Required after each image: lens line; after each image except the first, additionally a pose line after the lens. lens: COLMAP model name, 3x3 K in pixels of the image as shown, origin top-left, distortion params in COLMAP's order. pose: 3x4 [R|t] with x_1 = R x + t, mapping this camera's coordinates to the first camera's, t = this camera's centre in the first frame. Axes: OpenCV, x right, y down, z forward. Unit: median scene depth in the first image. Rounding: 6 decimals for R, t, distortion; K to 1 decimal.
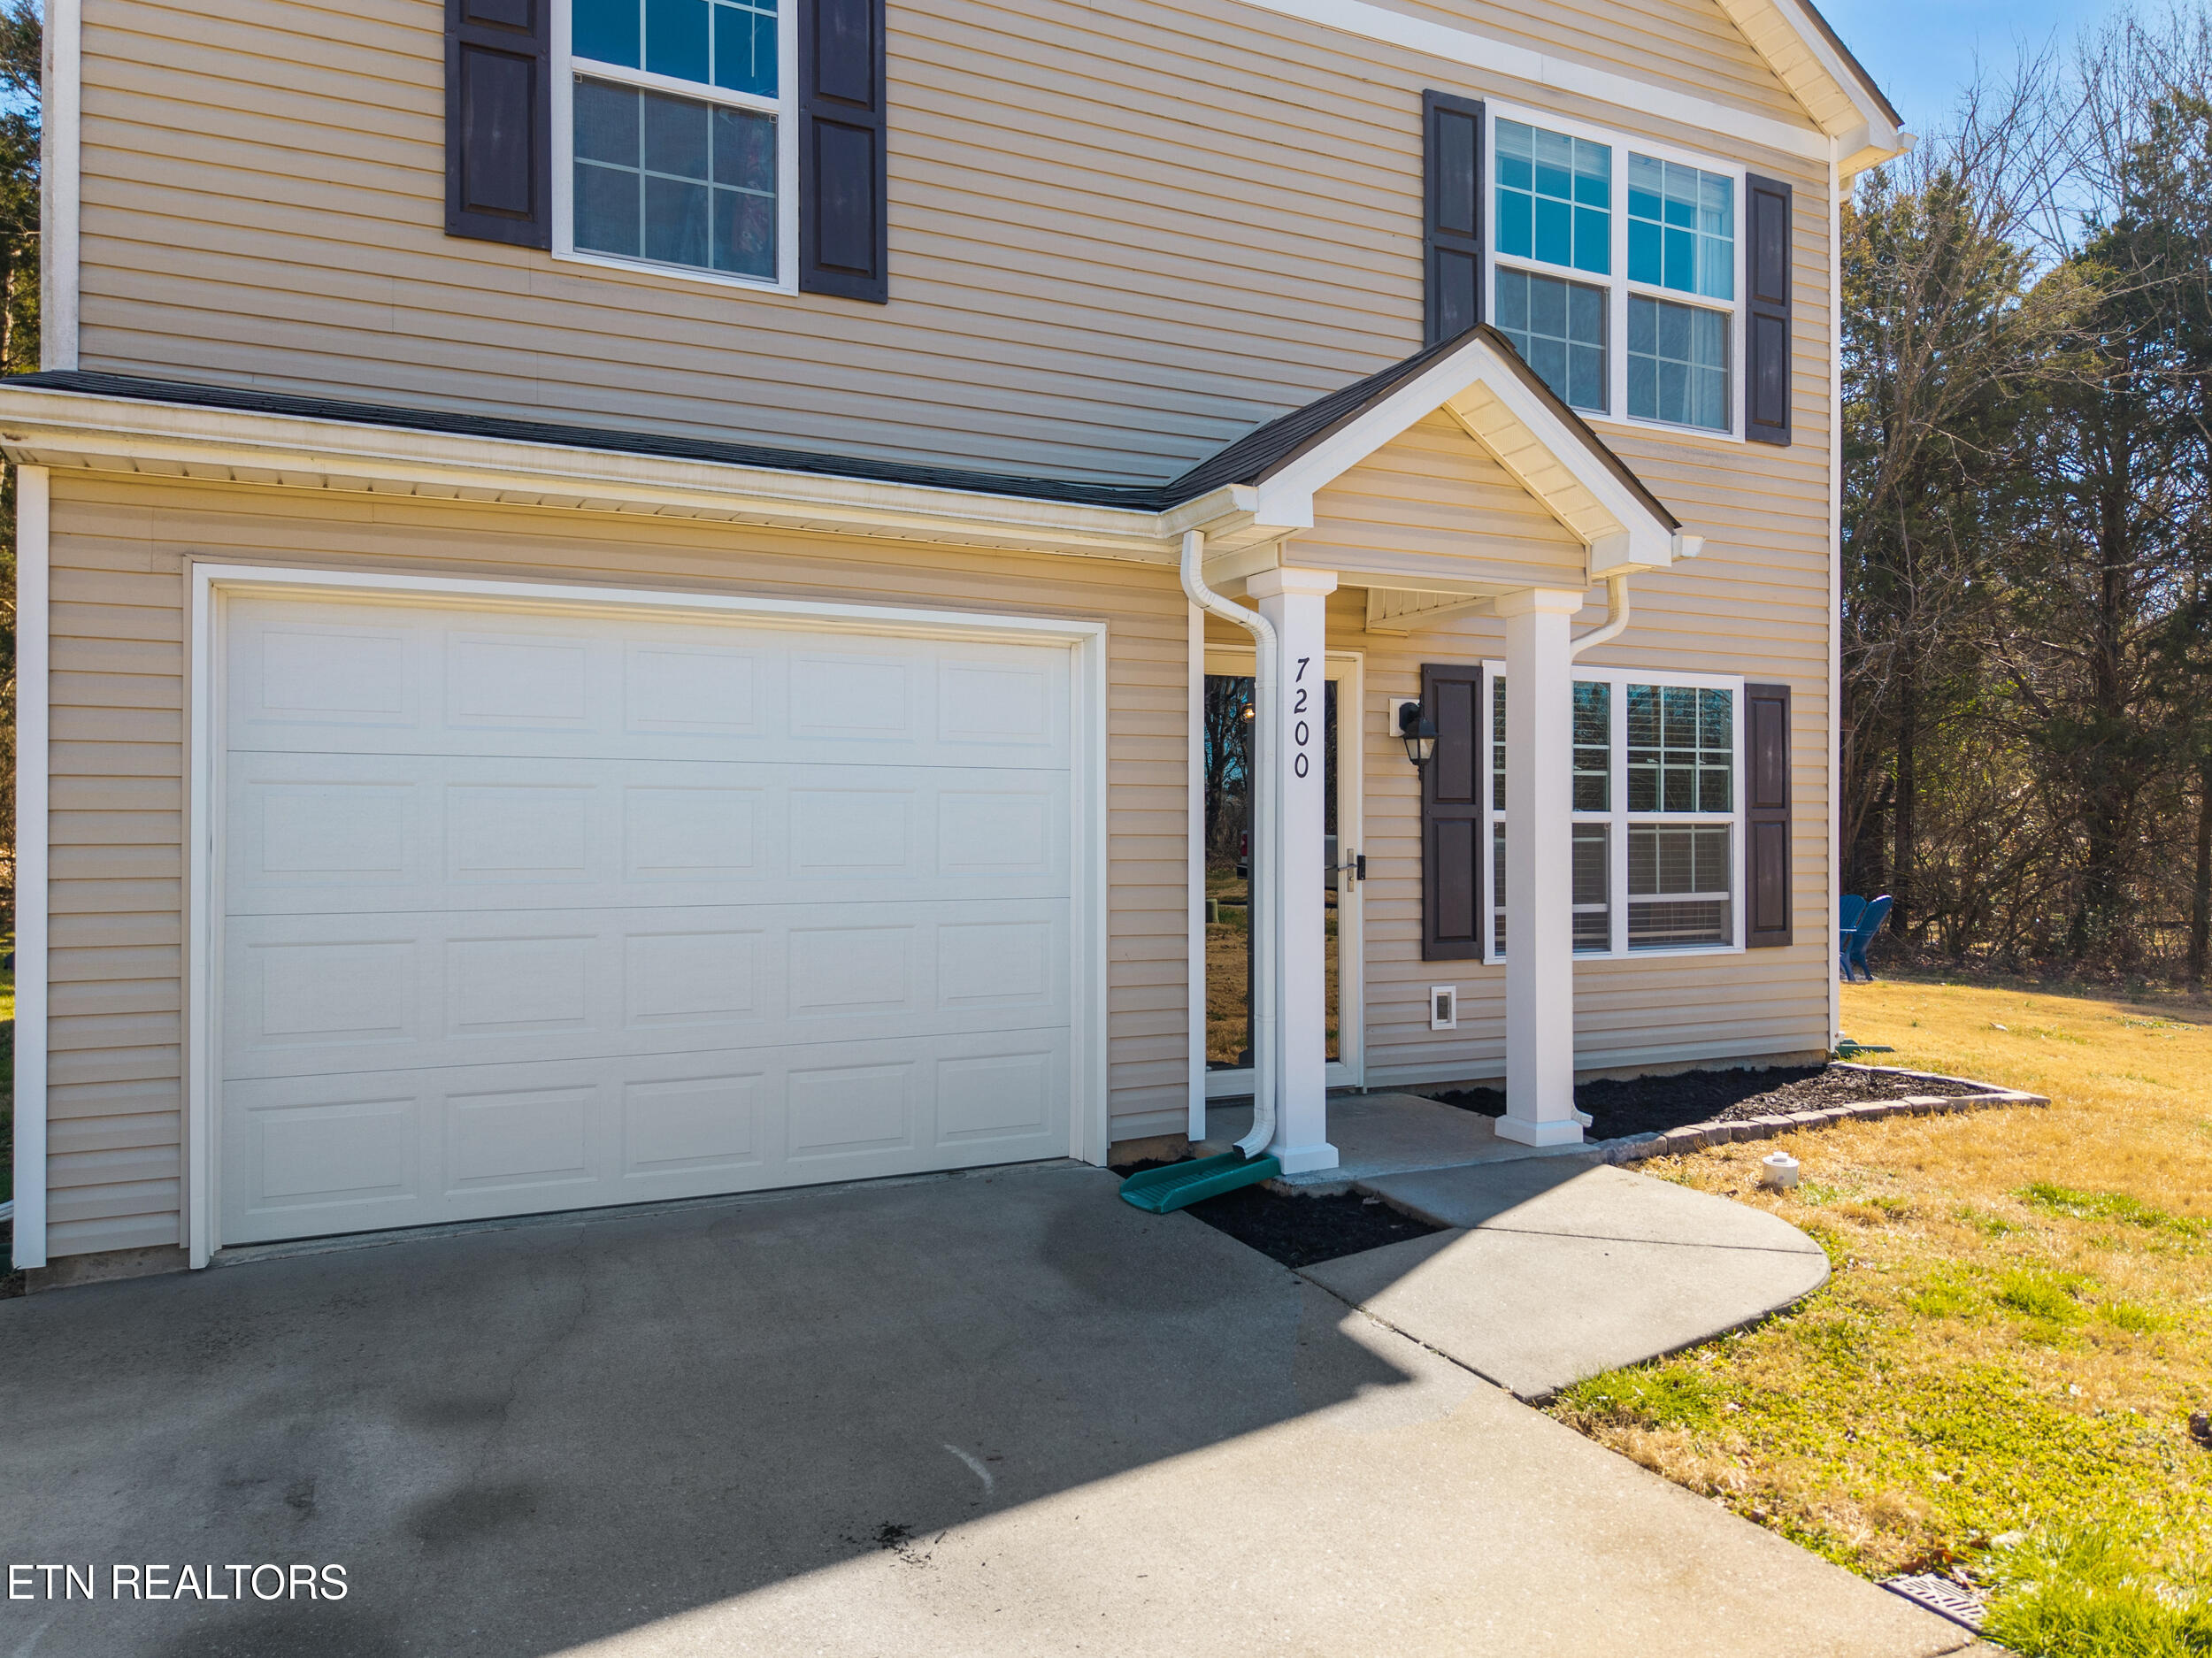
lens RADIAL K [[1506.8, 0, 1105.8], [0, 1506.8, 828.3], [0, 0, 1]] dist [0.023505, -0.021675]
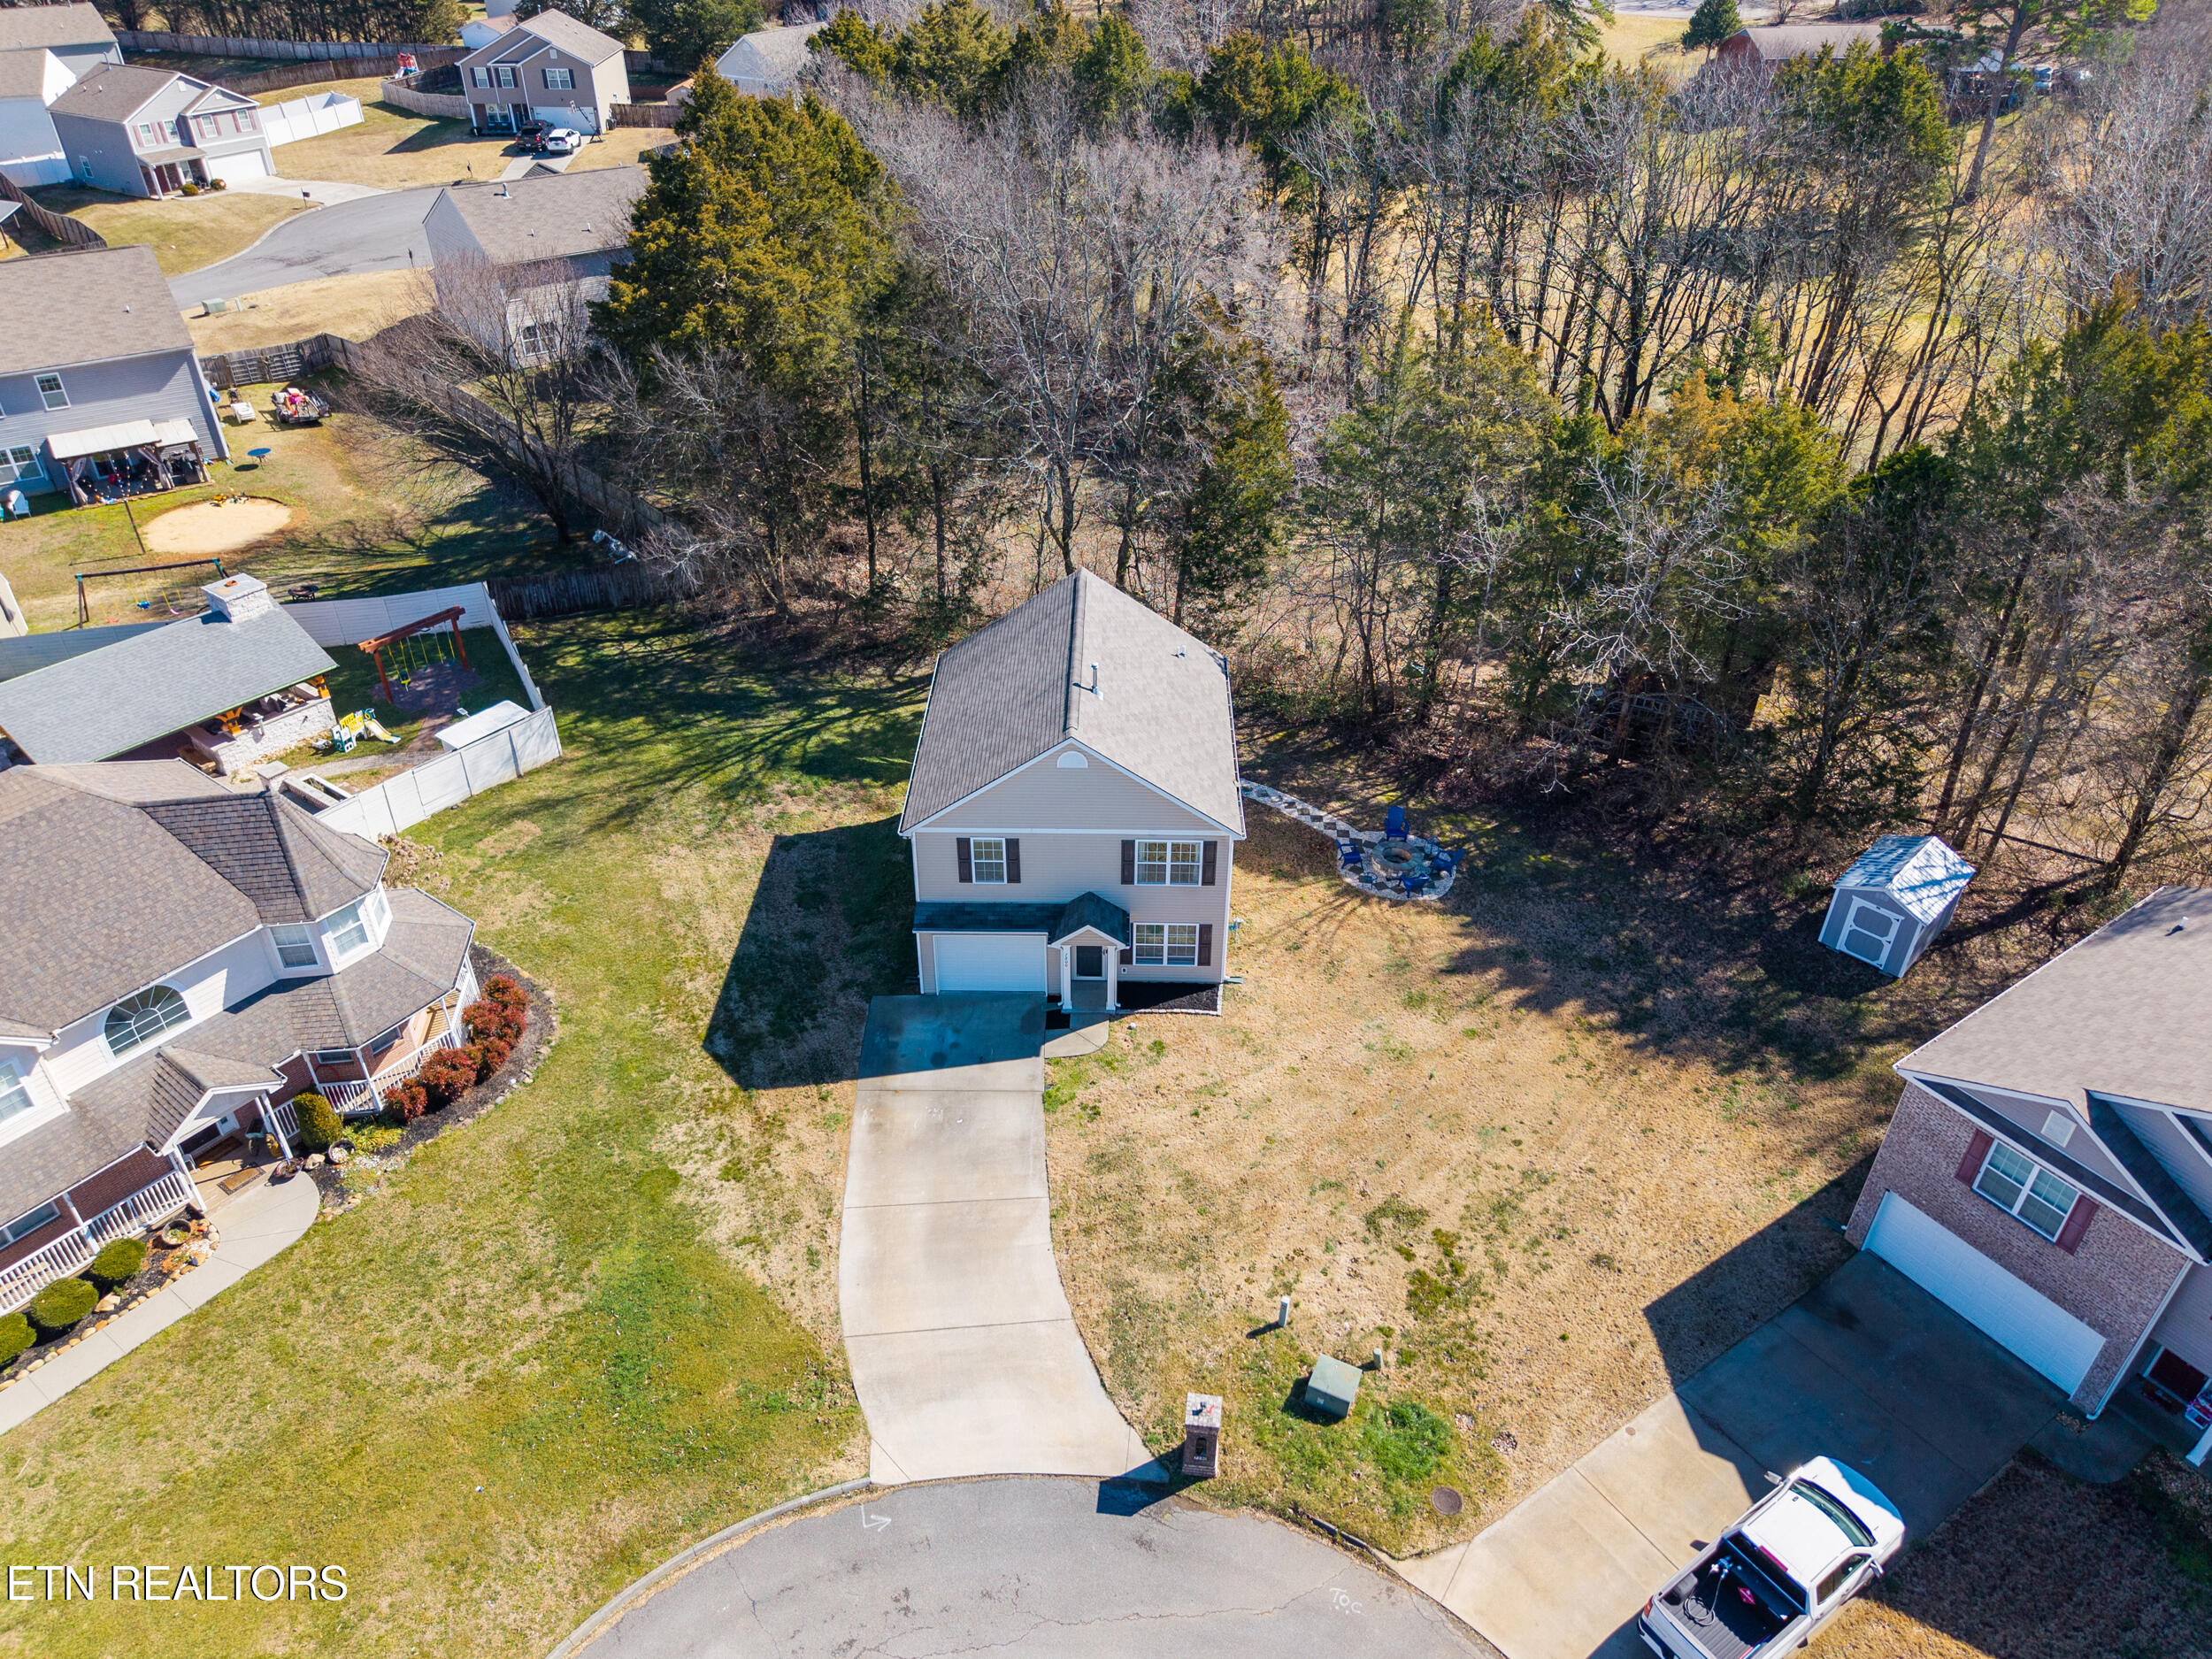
lens RADIAL K [[1506.8, 0, 1103.1], [0, 1506.8, 821.9], [0, 0, 1]] dist [0.023505, -0.021675]
pose [[0.900491, 0.250241, -0.355662, 2.028366], [-0.003401, 0.821876, 0.569657, -3.574610], [0.434861, -0.511761, 0.740943, -2.958058]]
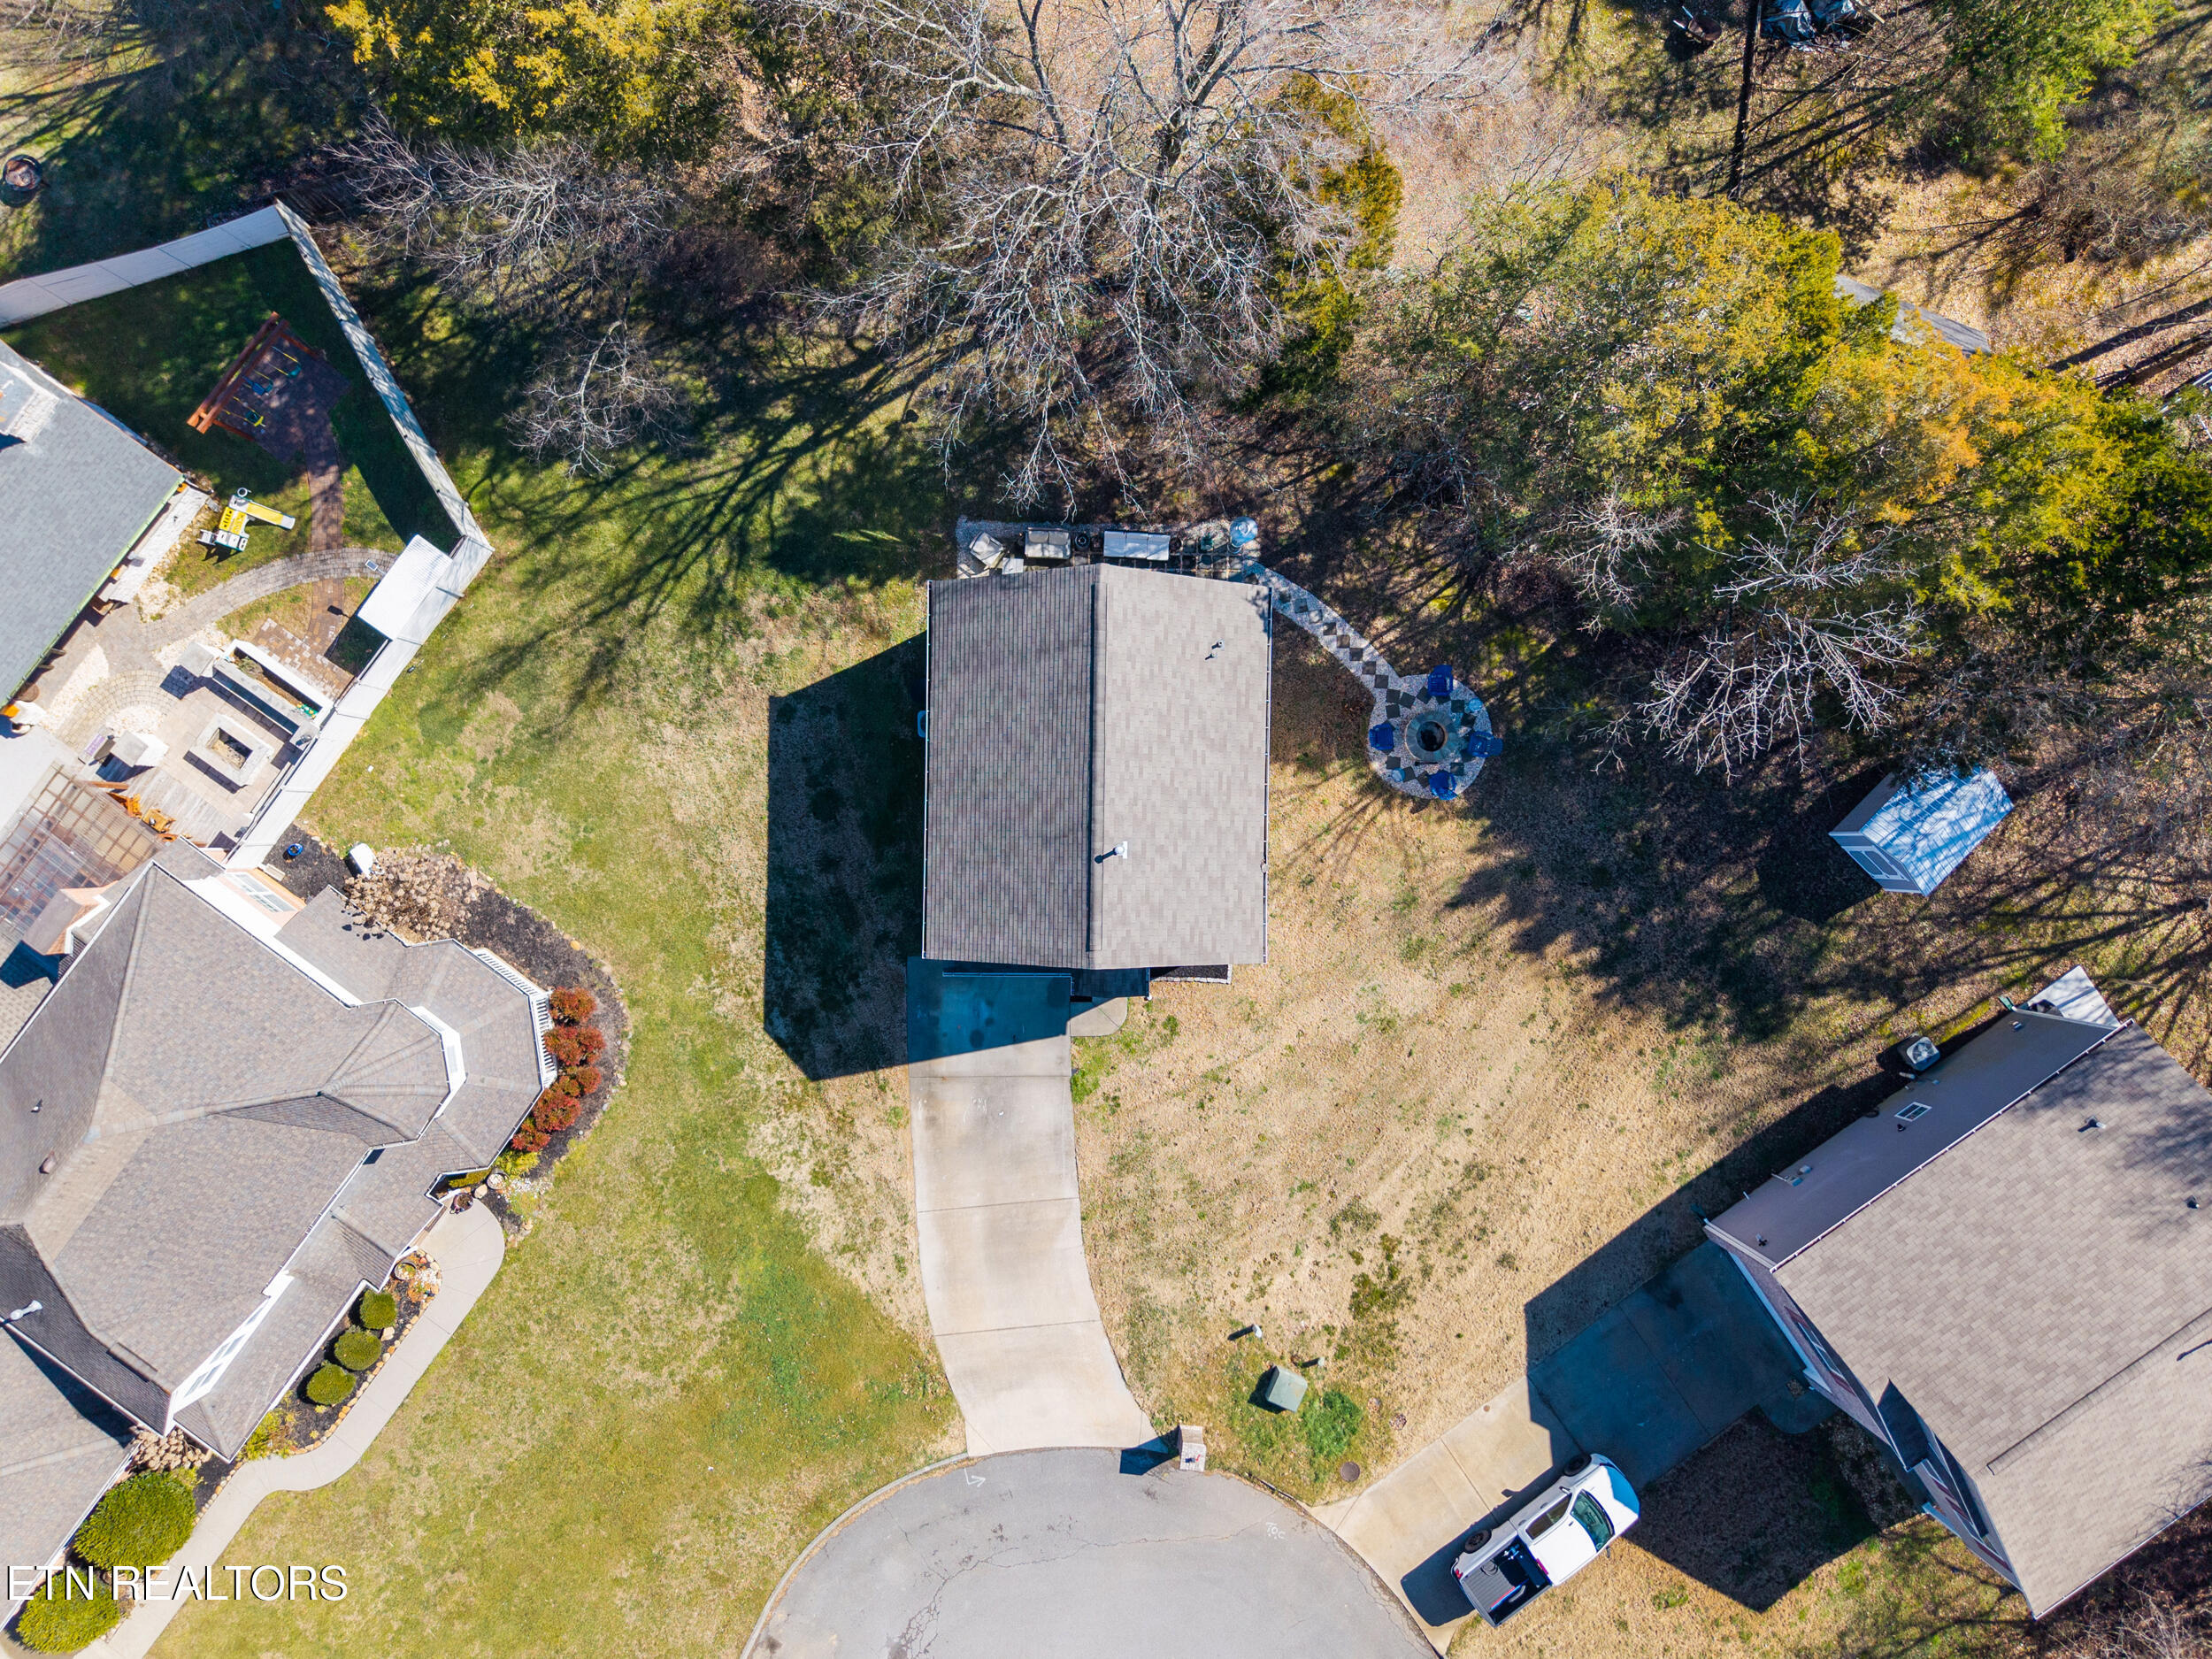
lens RADIAL K [[1506.8, 0, 1108.7], [0, 1506.8, 825.3], [0, 0, 1]] dist [0.023505, -0.021675]
pose [[0.901352, 0.433059, 0.004936, -0.122727], [-0.007080, 0.003339, 0.999969, -5.867434], [0.433029, -0.901359, 0.006076, 1.302257]]
